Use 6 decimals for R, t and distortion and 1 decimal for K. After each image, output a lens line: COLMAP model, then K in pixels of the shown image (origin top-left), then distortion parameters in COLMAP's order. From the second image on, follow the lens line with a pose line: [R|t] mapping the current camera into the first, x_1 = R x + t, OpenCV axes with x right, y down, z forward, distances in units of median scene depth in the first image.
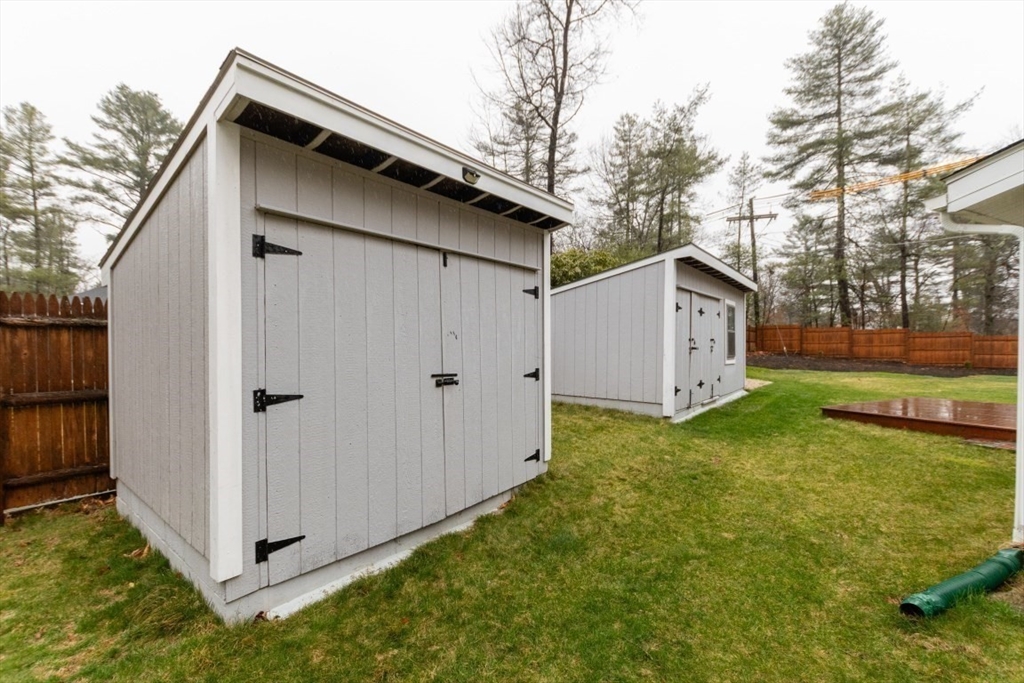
lens RADIAL K [[446.3, 0, 515.4], [0, 446.3, 346.3], [0, 0, 1]] dist [0.006656, -0.000862]
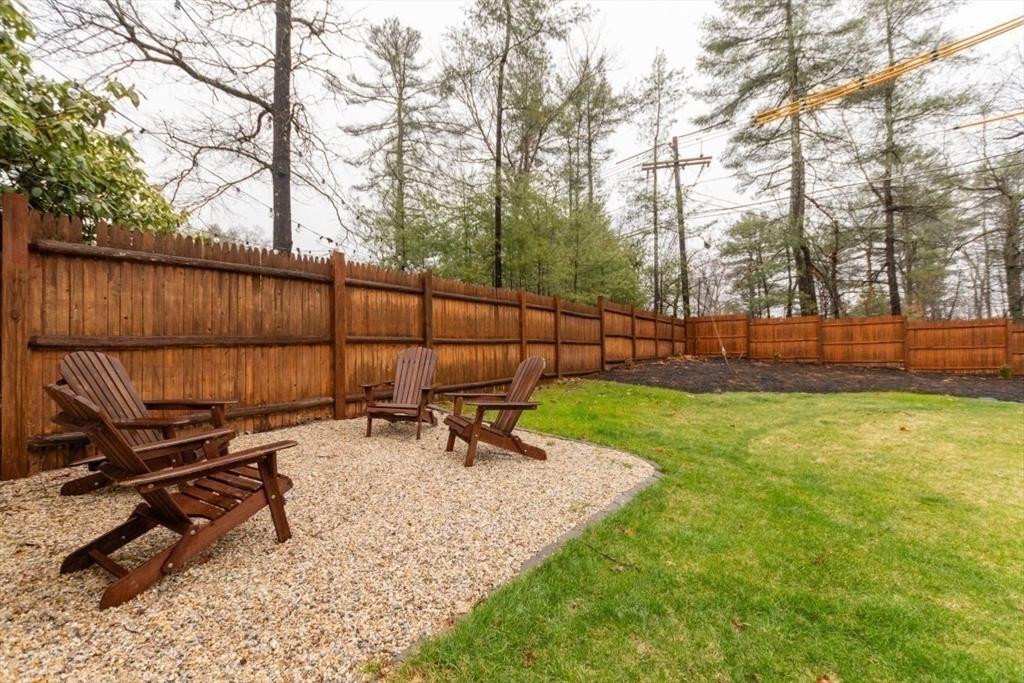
lens RADIAL K [[446.3, 0, 513.6], [0, 446.3, 347.0], [0, 0, 1]] dist [0.006656, -0.000862]
pose [[0.996155, -0.015435, 0.086233, 0.210897], [0.016663, 0.999769, -0.013539, 0.003602], [-0.086004, 0.014924, 0.996183, 0.331984]]
